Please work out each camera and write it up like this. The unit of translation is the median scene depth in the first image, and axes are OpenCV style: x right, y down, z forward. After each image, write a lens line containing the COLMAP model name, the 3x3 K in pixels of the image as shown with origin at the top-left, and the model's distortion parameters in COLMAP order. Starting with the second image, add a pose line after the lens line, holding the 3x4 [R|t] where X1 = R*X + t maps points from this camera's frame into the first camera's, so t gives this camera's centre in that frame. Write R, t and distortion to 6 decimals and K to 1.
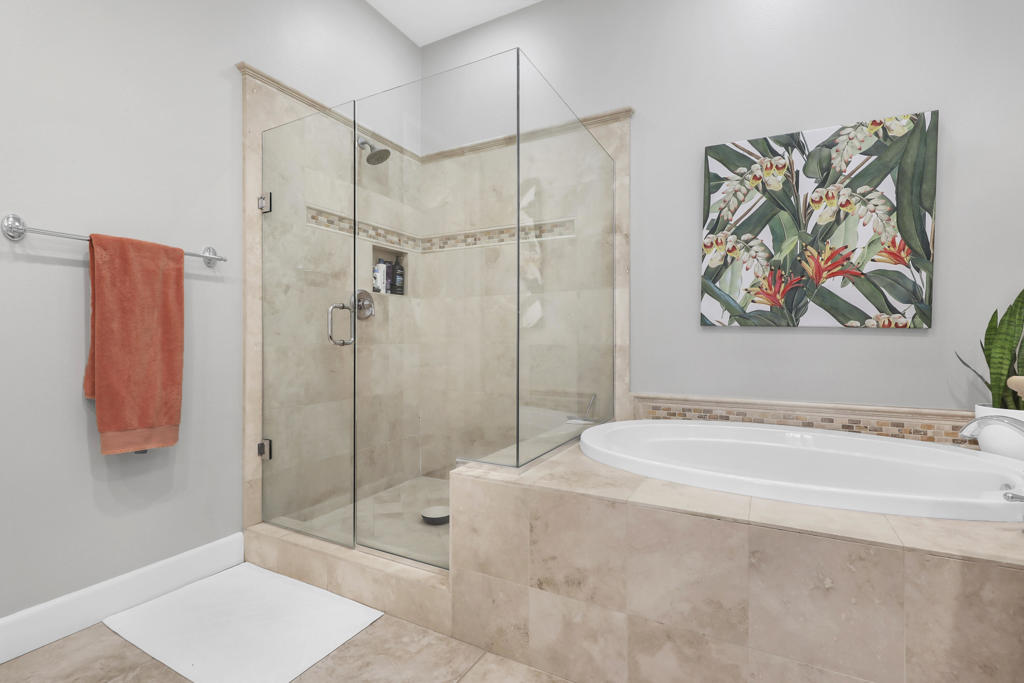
lens RADIAL K [[480.8, 0, 513.7], [0, 480.8, 340.6], [0, 0, 1]] dist [0.016998, -0.001173]
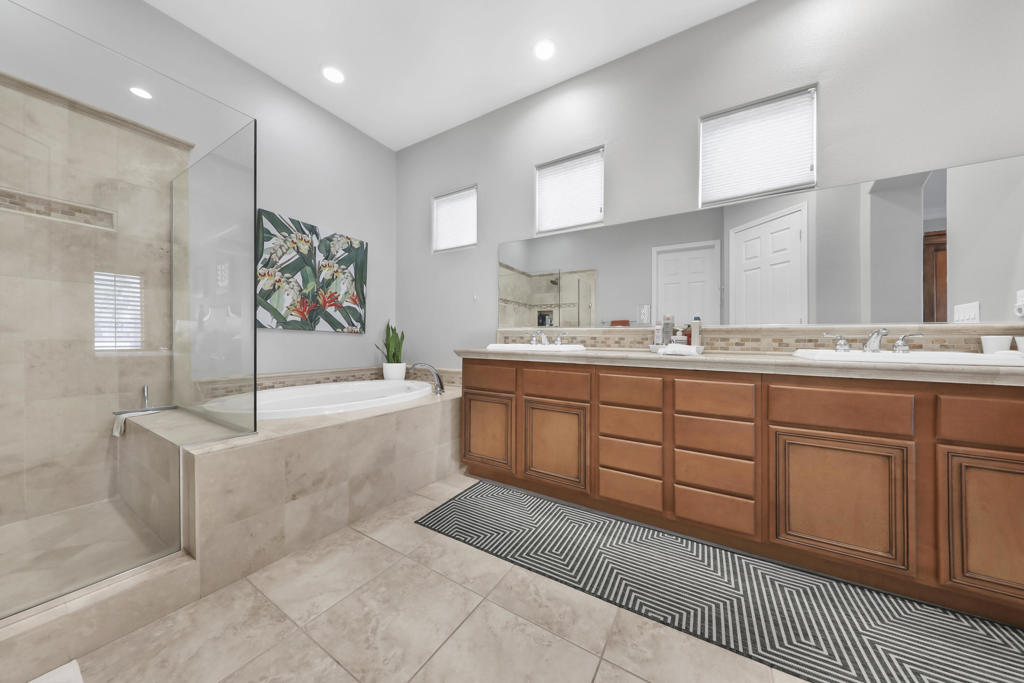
lens RADIAL K [[325.0, 0, 514.7], [0, 325.0, 339.7], [0, 0, 1]] dist [-0.000188, -0.000079]
pose [[0.049735, 0.001857, 0.998761, -0.634354], [-0.010541, 0.999944, -0.001335, -0.000386], [-0.998707, -0.010462, 0.049751, 0.172359]]
